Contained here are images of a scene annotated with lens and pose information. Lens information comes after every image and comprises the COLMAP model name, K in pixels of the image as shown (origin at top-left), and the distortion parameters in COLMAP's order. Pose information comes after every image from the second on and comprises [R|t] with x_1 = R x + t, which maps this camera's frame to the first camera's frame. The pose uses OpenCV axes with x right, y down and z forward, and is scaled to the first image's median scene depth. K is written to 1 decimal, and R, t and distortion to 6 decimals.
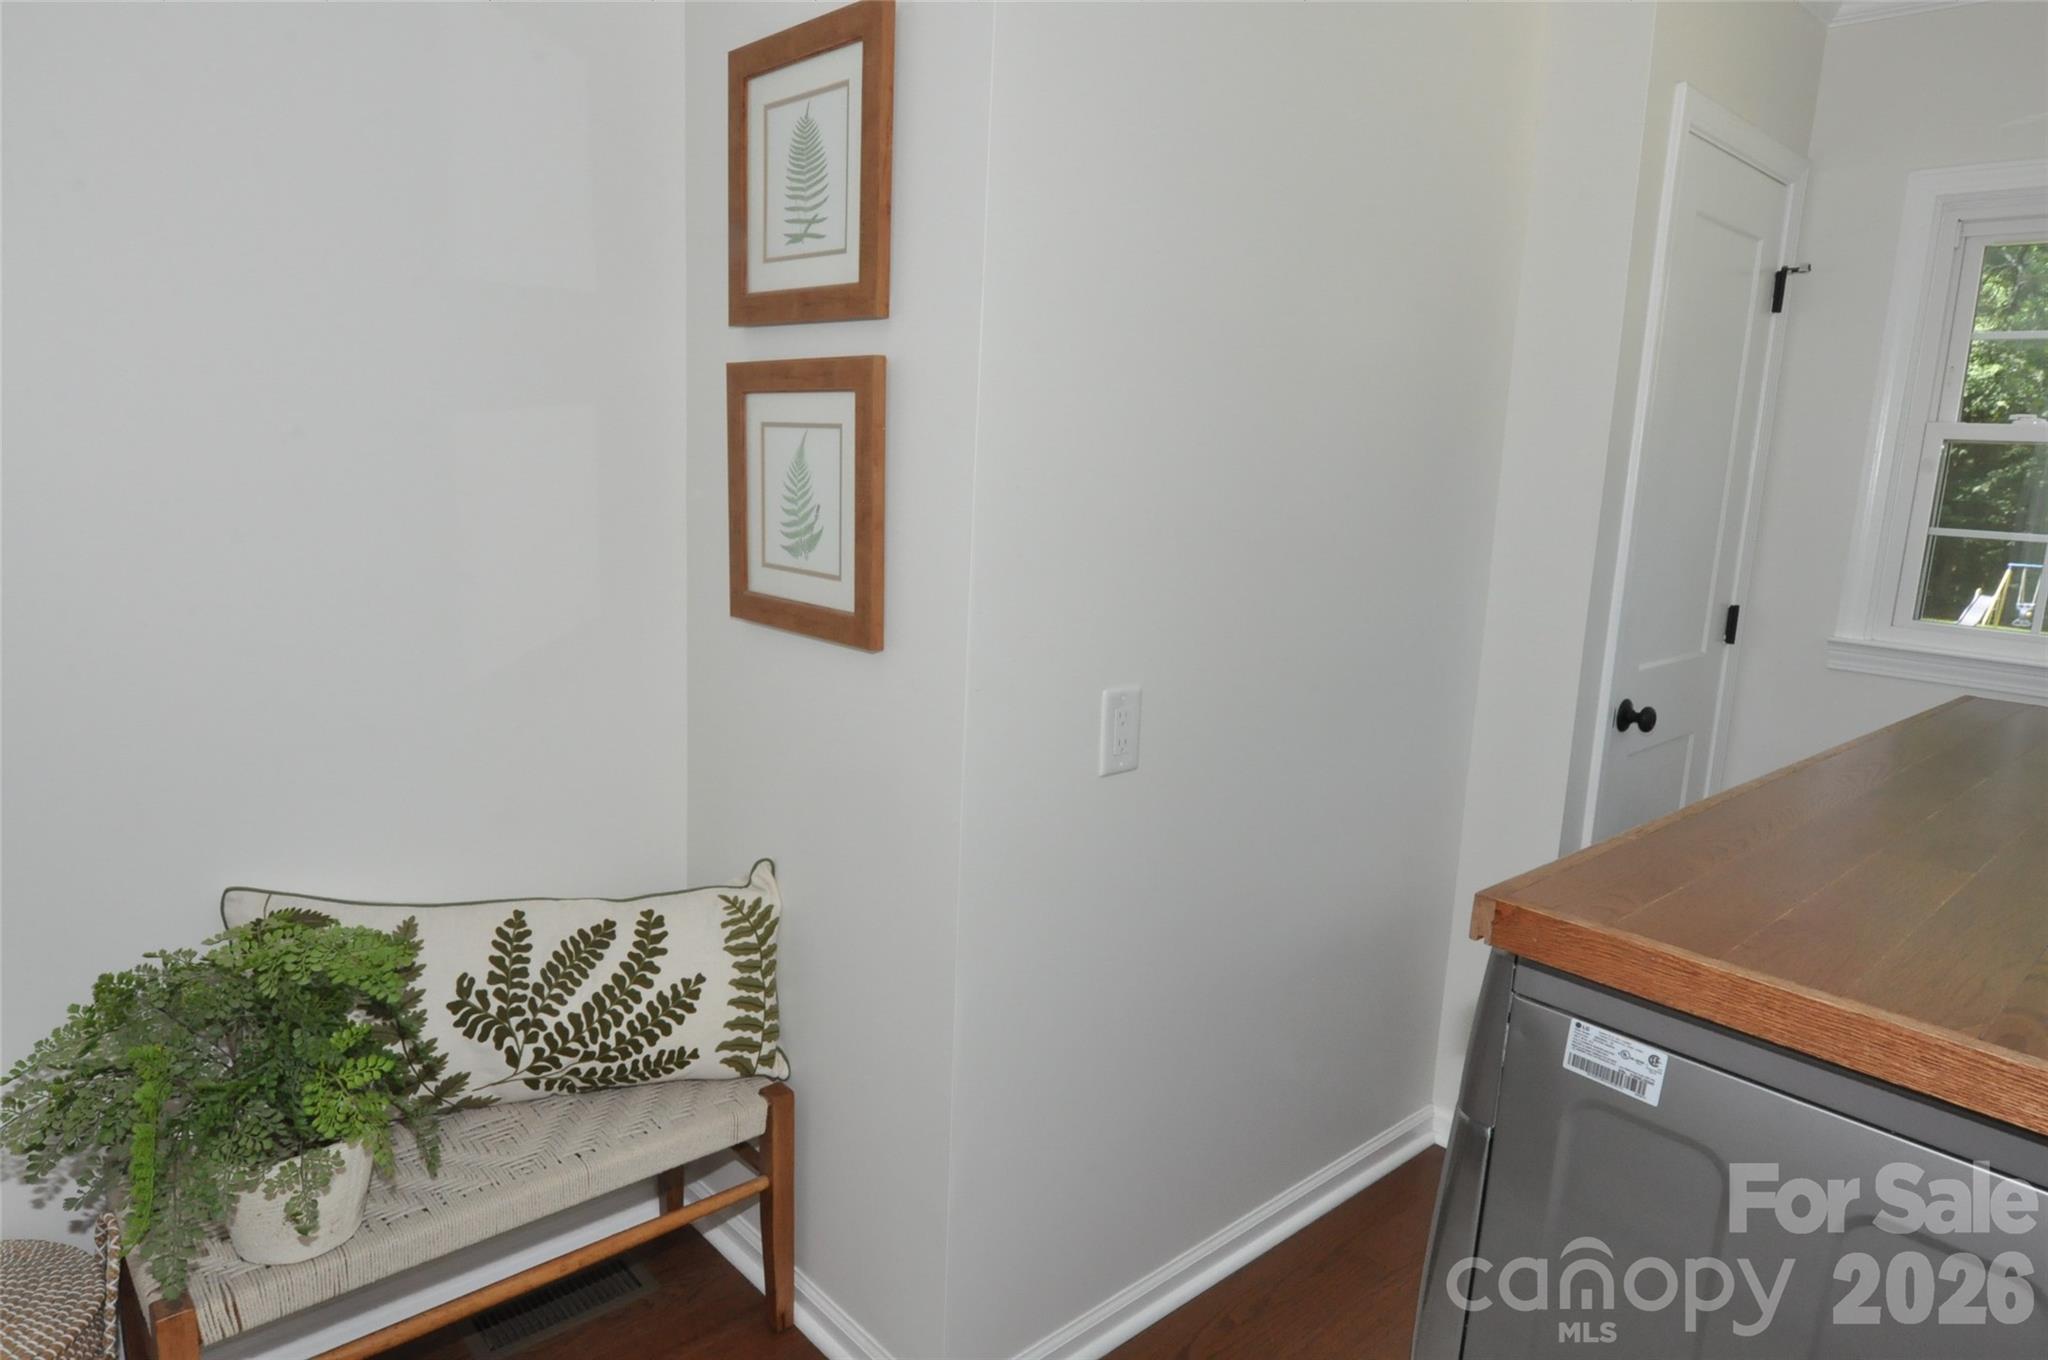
lens RADIAL K [[1246.9, 0, 1023.5], [0, 1246.9, 680.2], [0, 0, 1]] dist [-0.007730, -0.007589]
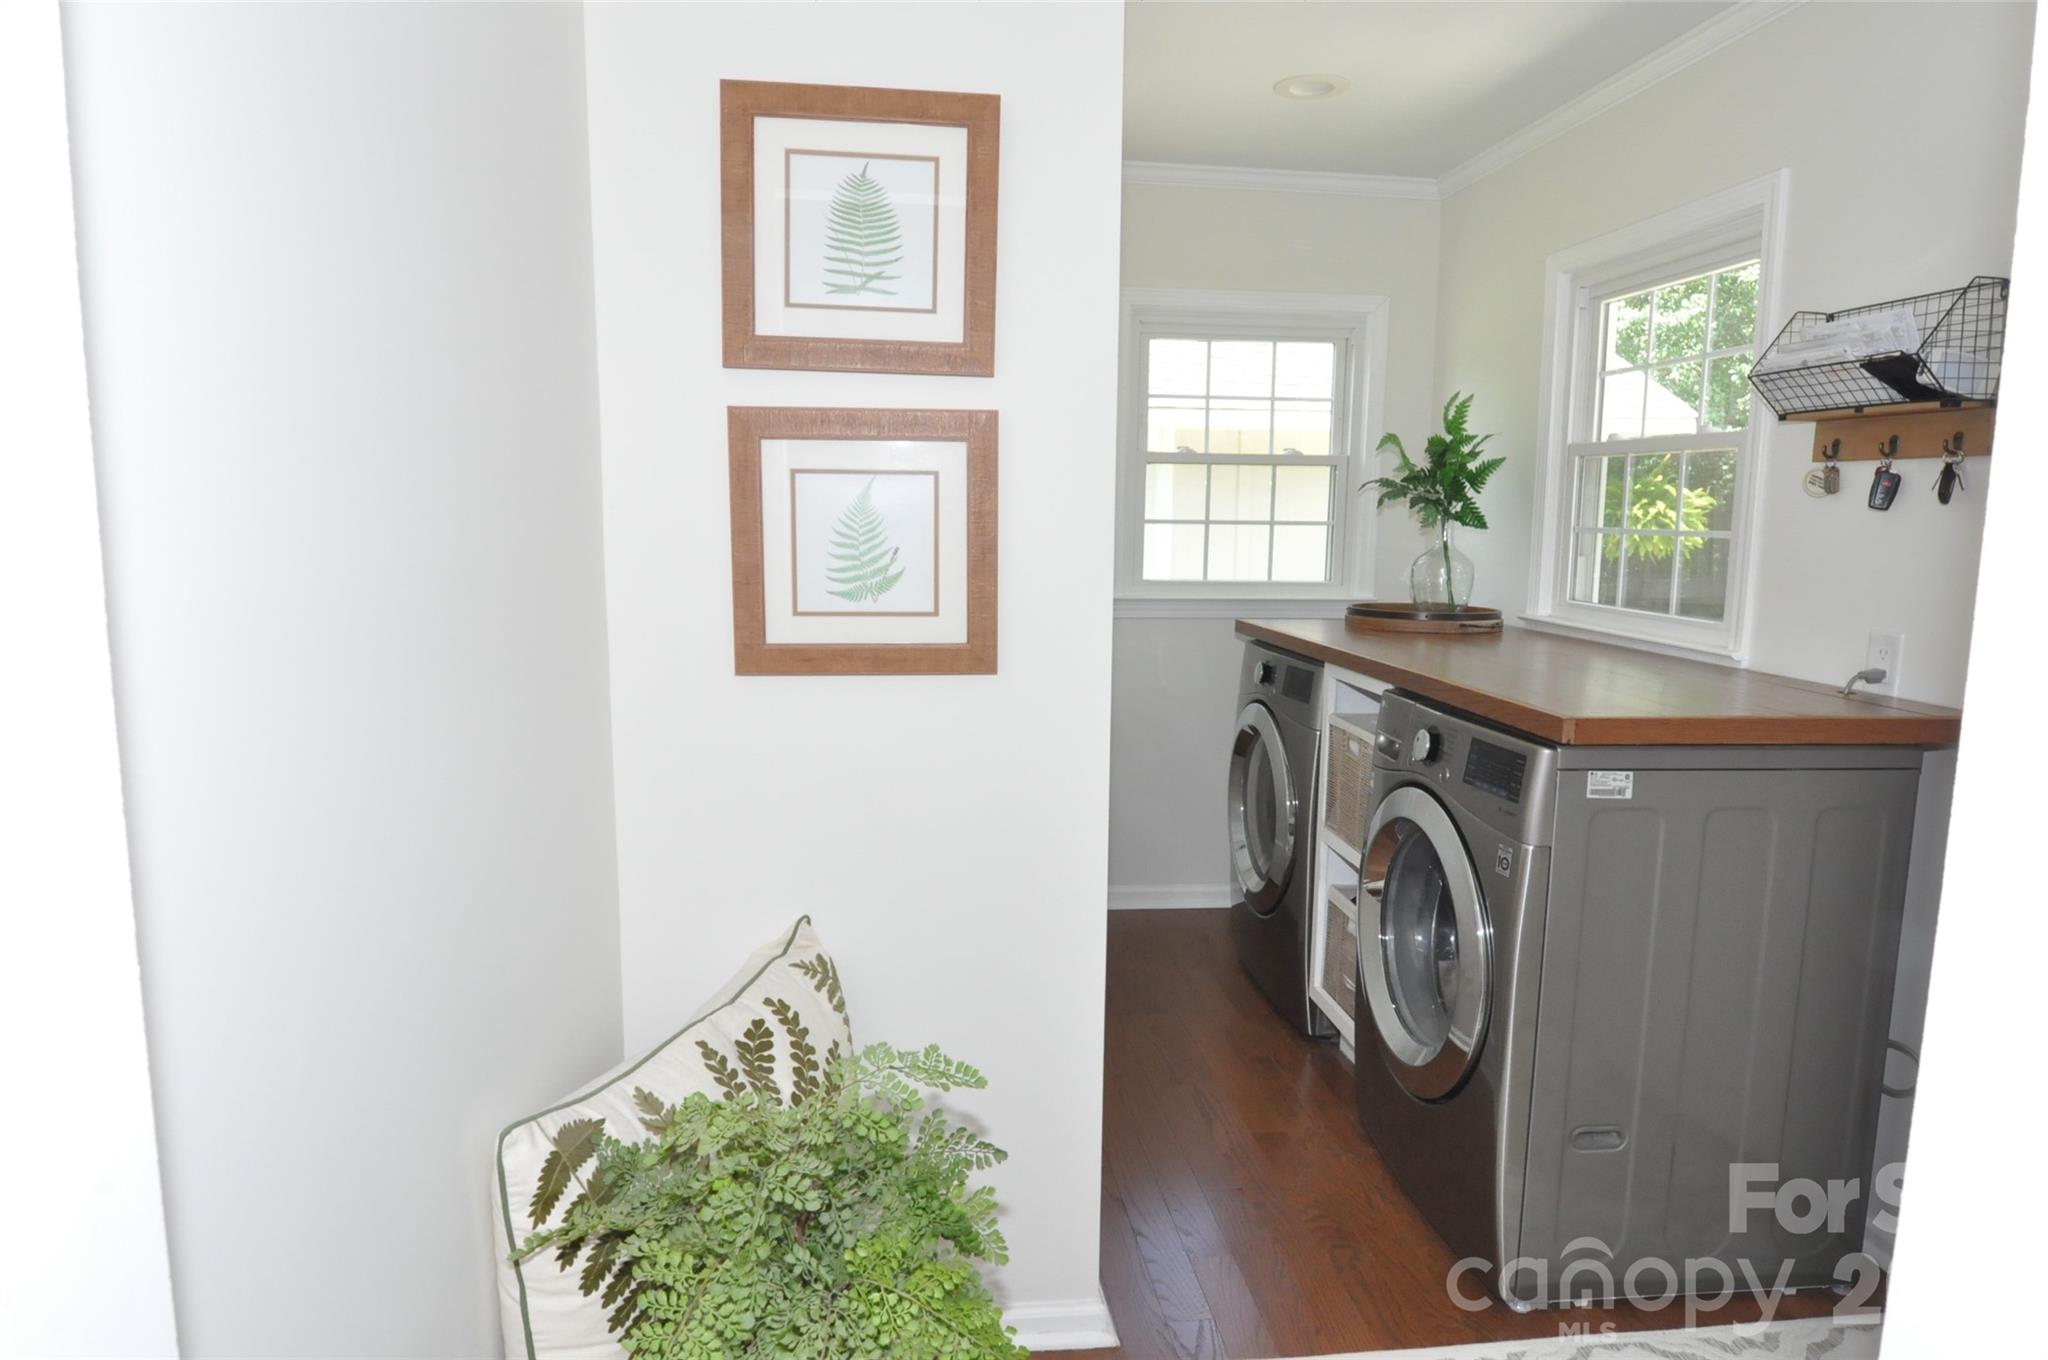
lens RADIAL K [[1246.9, 0, 1019.0], [0, 1246.9, 680.8], [0, 0, 1]] dist [-0.007730, -0.007589]
pose [[0.592214, -0.150963, 0.791513, -0.943838], [0.159251, 0.984846, 0.068685, -0.085755], [-0.789887, 0.085373, 0.607280, 0.292391]]
